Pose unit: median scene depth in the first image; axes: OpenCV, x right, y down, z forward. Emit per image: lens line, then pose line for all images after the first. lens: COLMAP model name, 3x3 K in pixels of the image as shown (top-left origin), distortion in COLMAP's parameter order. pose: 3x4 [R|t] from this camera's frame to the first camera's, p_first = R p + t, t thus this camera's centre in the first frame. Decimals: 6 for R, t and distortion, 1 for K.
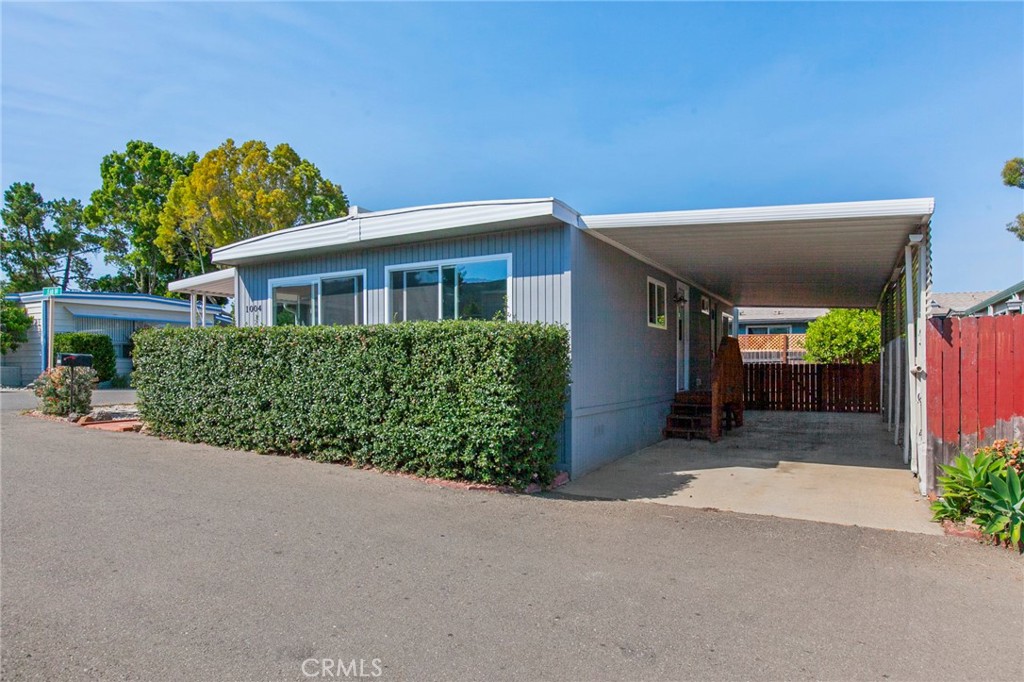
lens RADIAL K [[617.8, 0, 506.0], [0, 617.8, 363.1], [0, 0, 1]] dist [-0.000593, -0.000282]
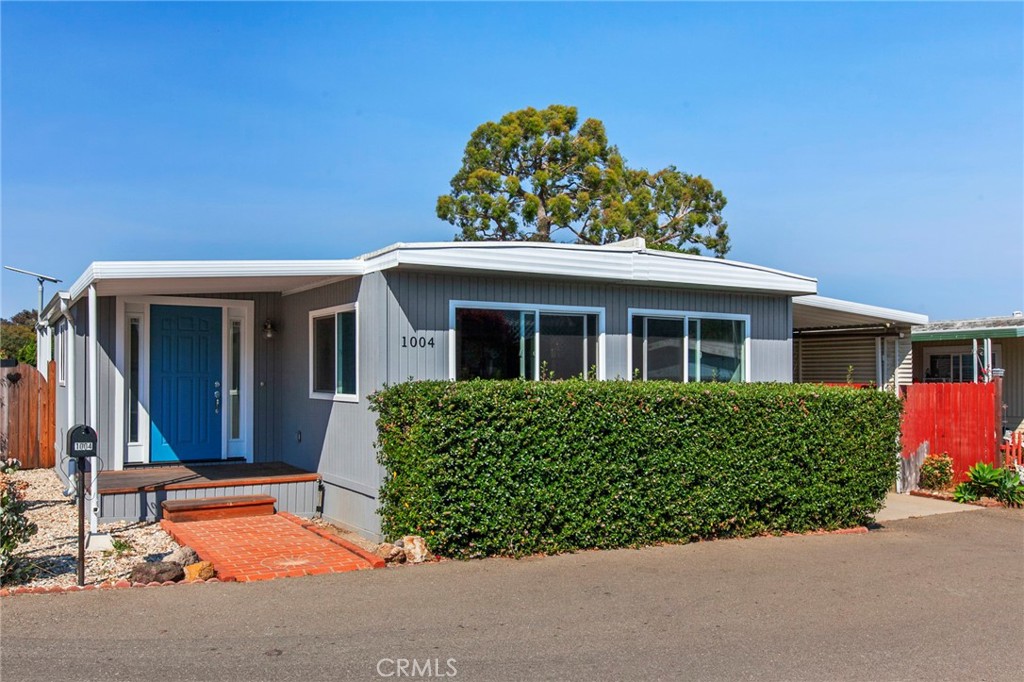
lens RADIAL K [[851.3, 0, 518.3], [0, 851.3, 369.3], [0, 0, 1]] dist [0.007718, -0.007717]
pose [[0.488677, 0.011183, 0.872393, -1.327609], [-0.006962, 0.999936, -0.008918, -0.063449], [-0.872437, -0.001715, 0.488724, 0.574923]]
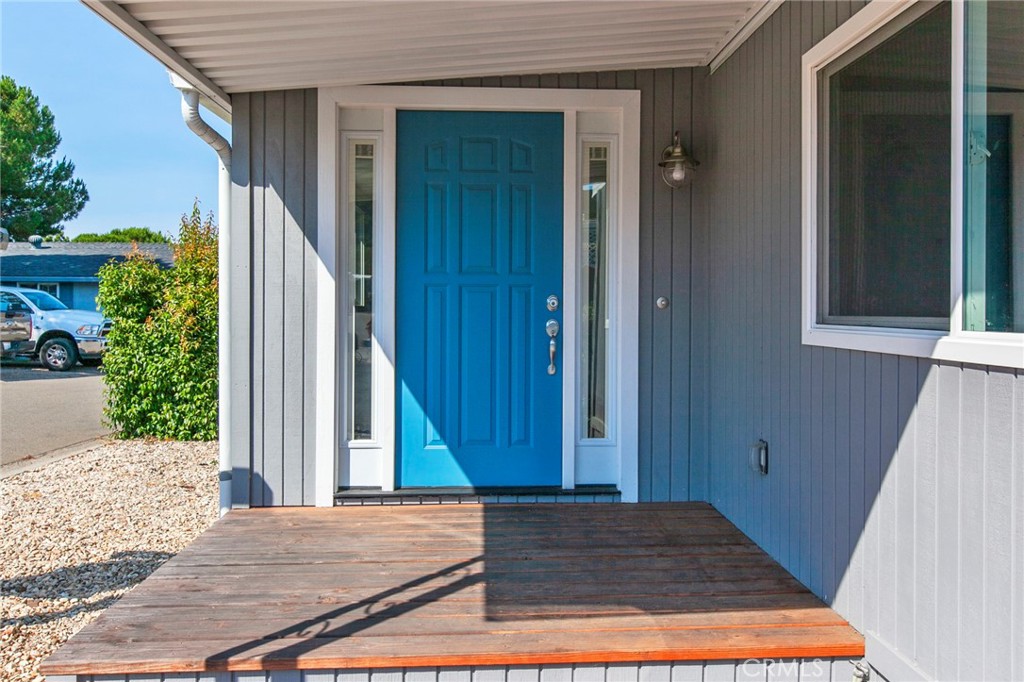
lens RADIAL K [[798.8, 0, 513.9], [0, 798.8, 317.6], [0, 0, 1]] dist [-0.003992, 0.000355]
pose [[0.849777, 0.000731, 0.527141, -0.690162], [-0.007371, 0.999918, 0.010497, -0.044674], [-0.527090, -0.012805, 0.849713, 1.211606]]
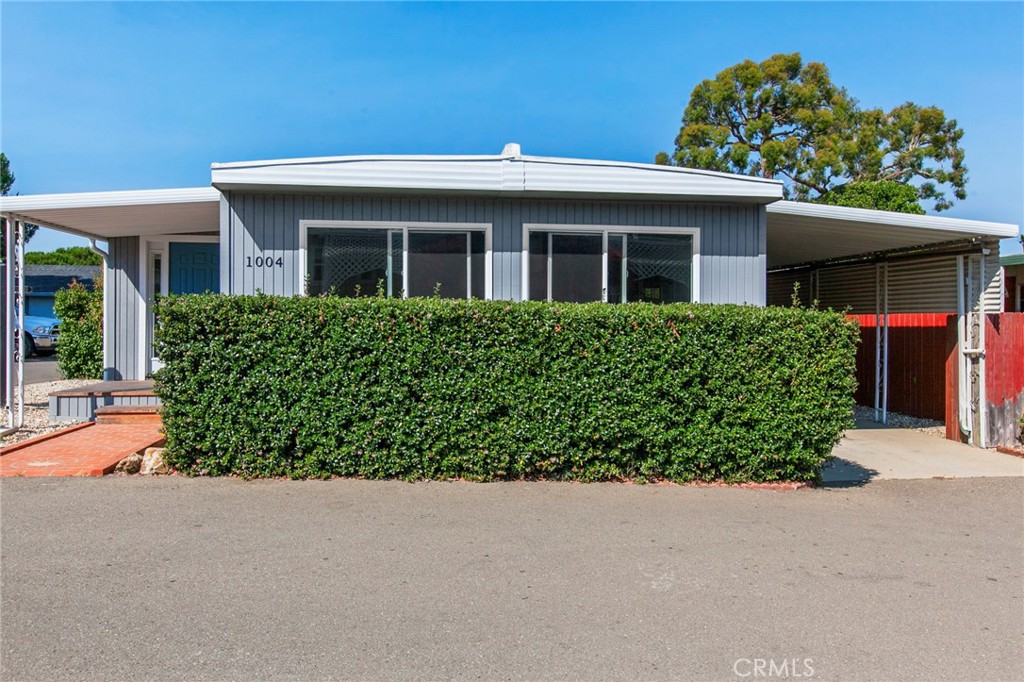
lens RADIAL K [[726.5, 0, 514.5], [0, 726.5, 321.5], [0, 0, 1]] dist [-0.002978, -0.001562]
pose [[0.794228, 0.006649, 0.607583, -0.785879], [-0.009629, 0.999952, 0.001644, -0.035281], [-0.607544, -0.007156, 0.794254, 0.281019]]
